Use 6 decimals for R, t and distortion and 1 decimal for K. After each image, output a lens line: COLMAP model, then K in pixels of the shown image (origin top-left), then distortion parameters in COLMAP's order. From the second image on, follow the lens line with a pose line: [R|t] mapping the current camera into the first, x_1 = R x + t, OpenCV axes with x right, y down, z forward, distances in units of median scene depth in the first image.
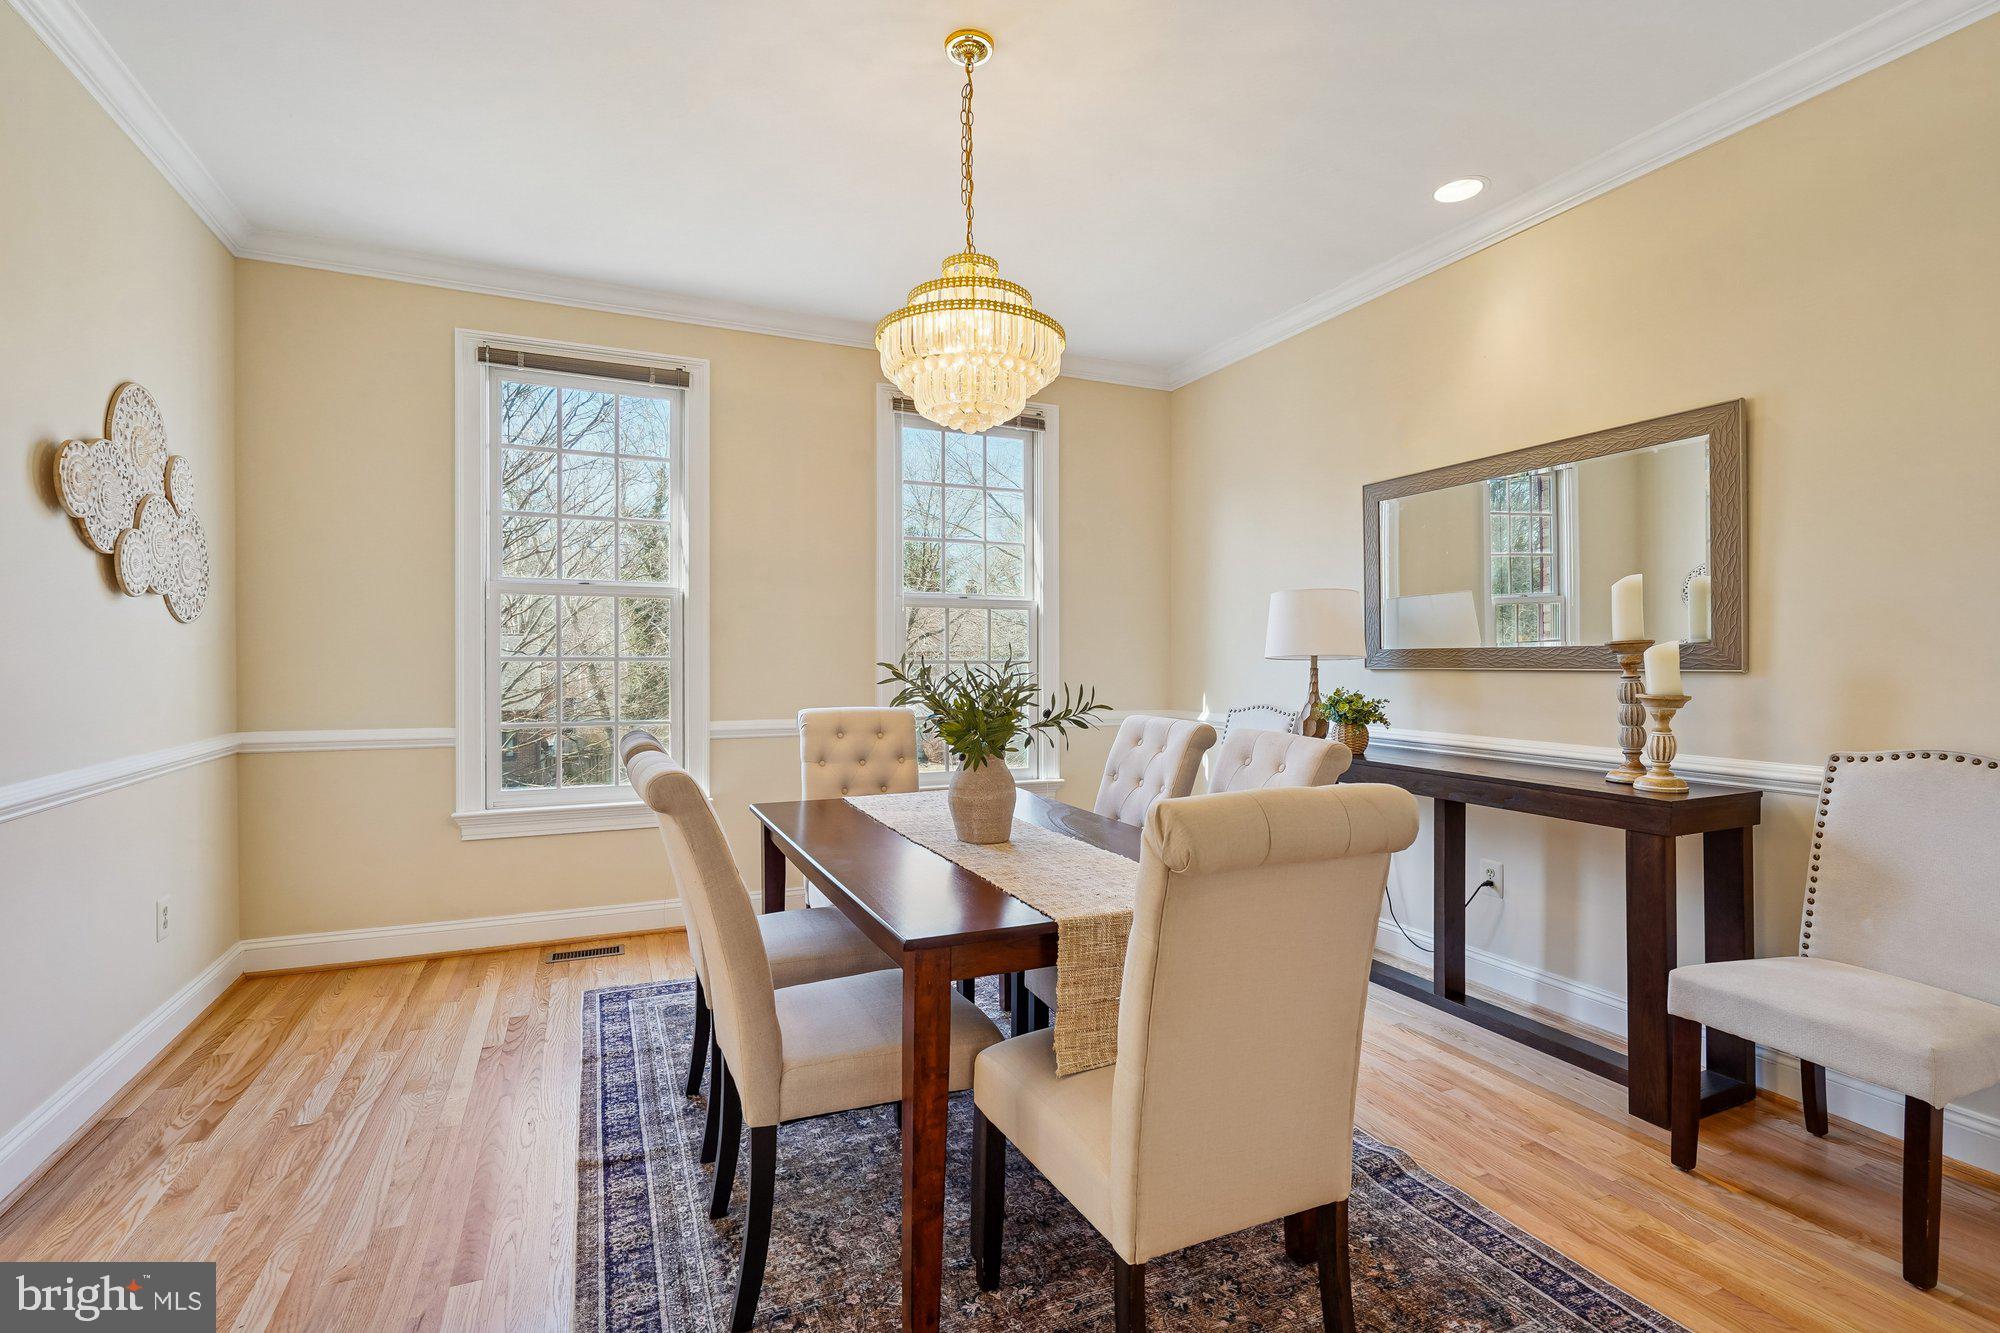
lens RADIAL K [[925.3, 0, 999.6], [0, 925.3, 665.7], [0, 0, 1]] dist [-0.001631, 0.000343]
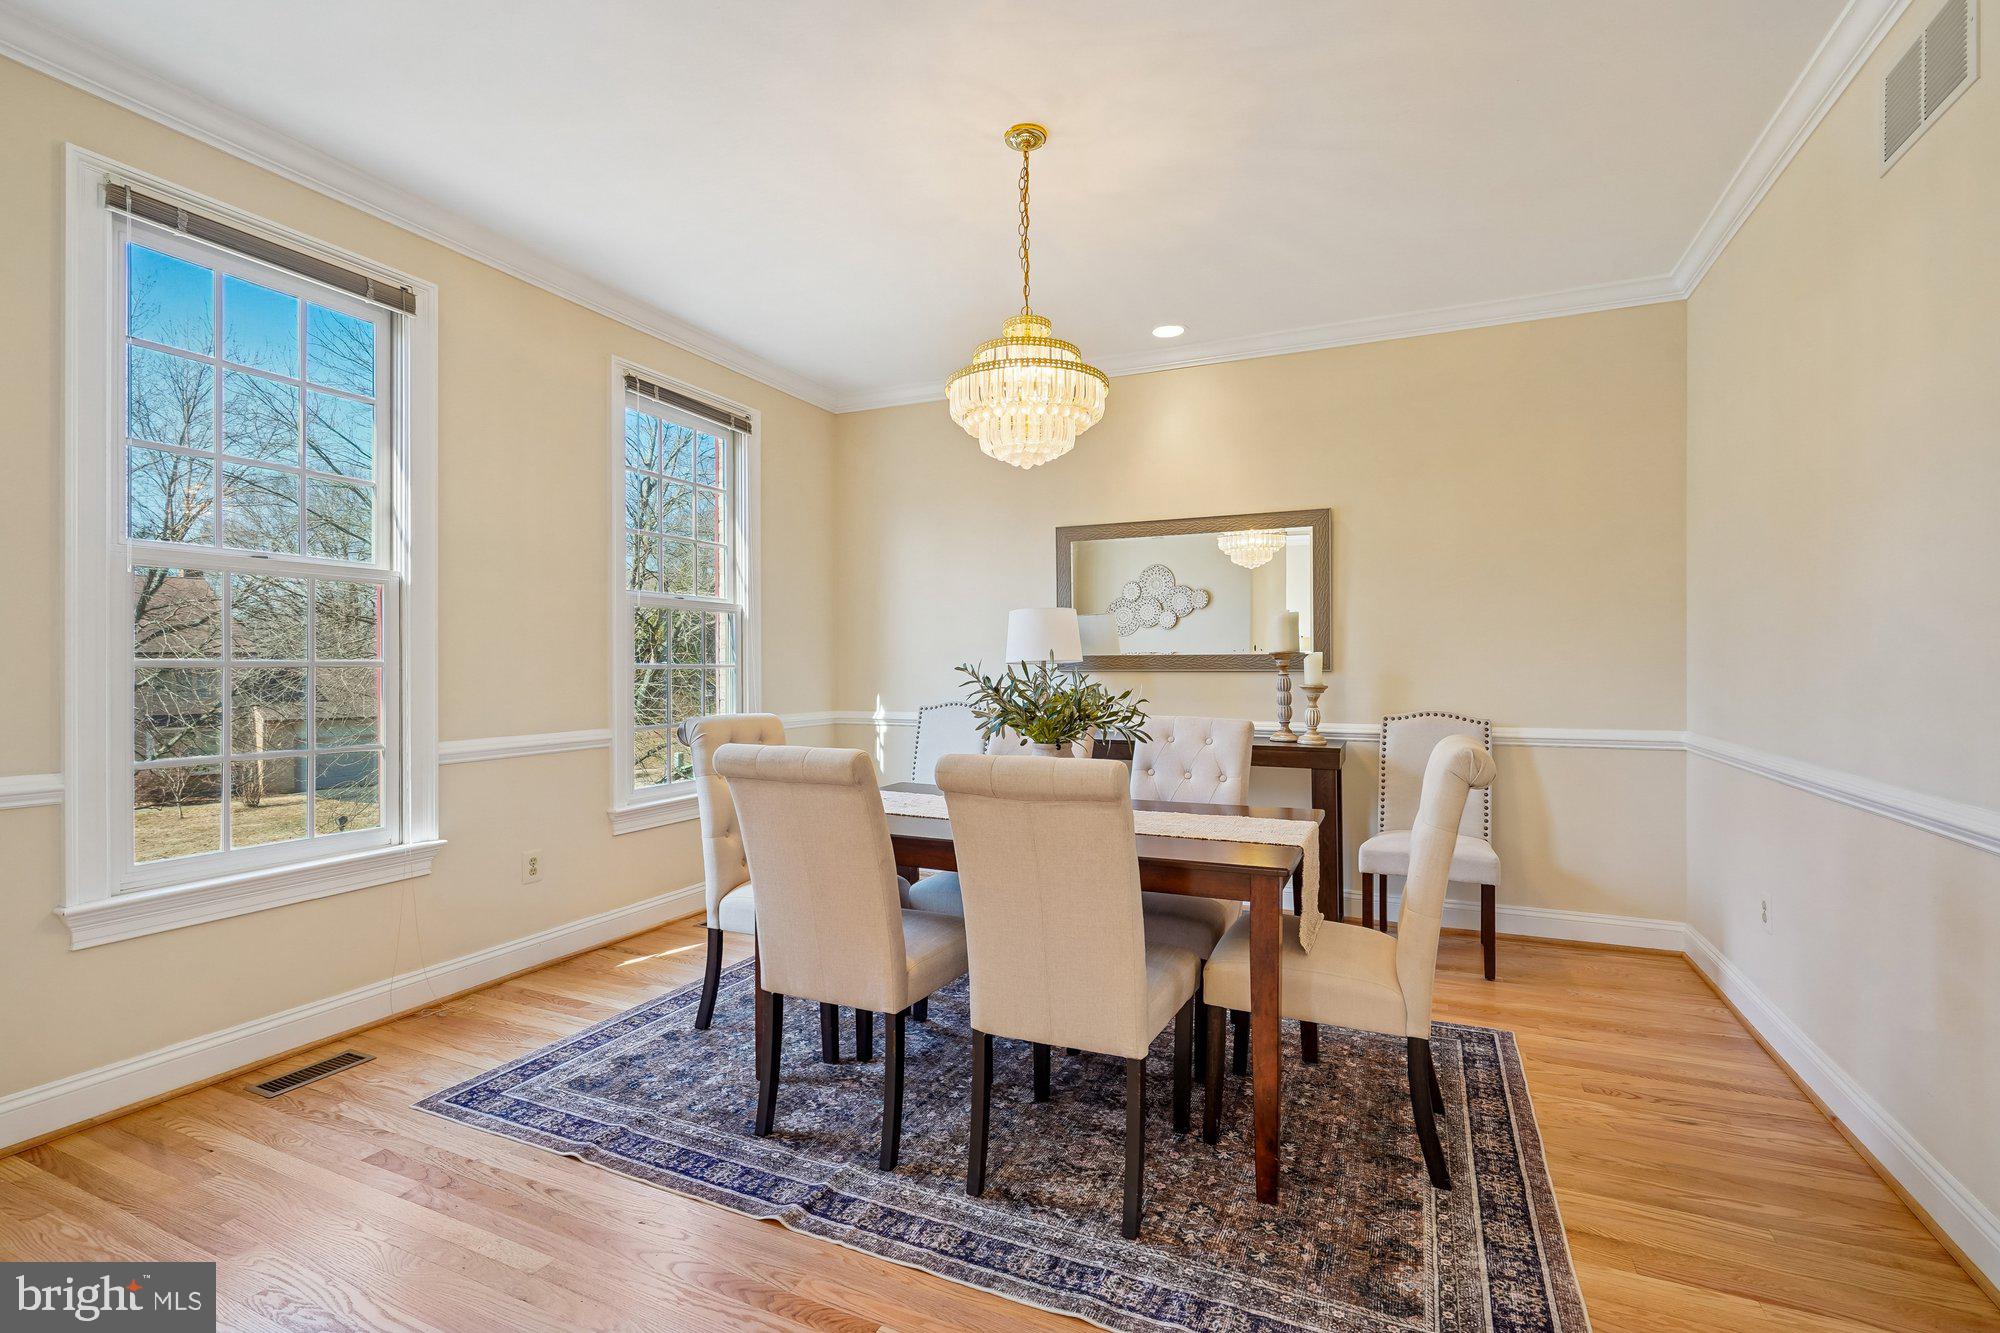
lens RADIAL K [[925.3, 0, 1002.3], [0, 925.3, 660.4], [0, 0, 1]] dist [-0.001631, 0.000343]
pose [[0.744218, 0.001320, 0.667936, -0.665049], [0.004721, 0.999963, -0.007236, -0.002805], [-0.667920, 0.008539, 0.744184, 0.128625]]
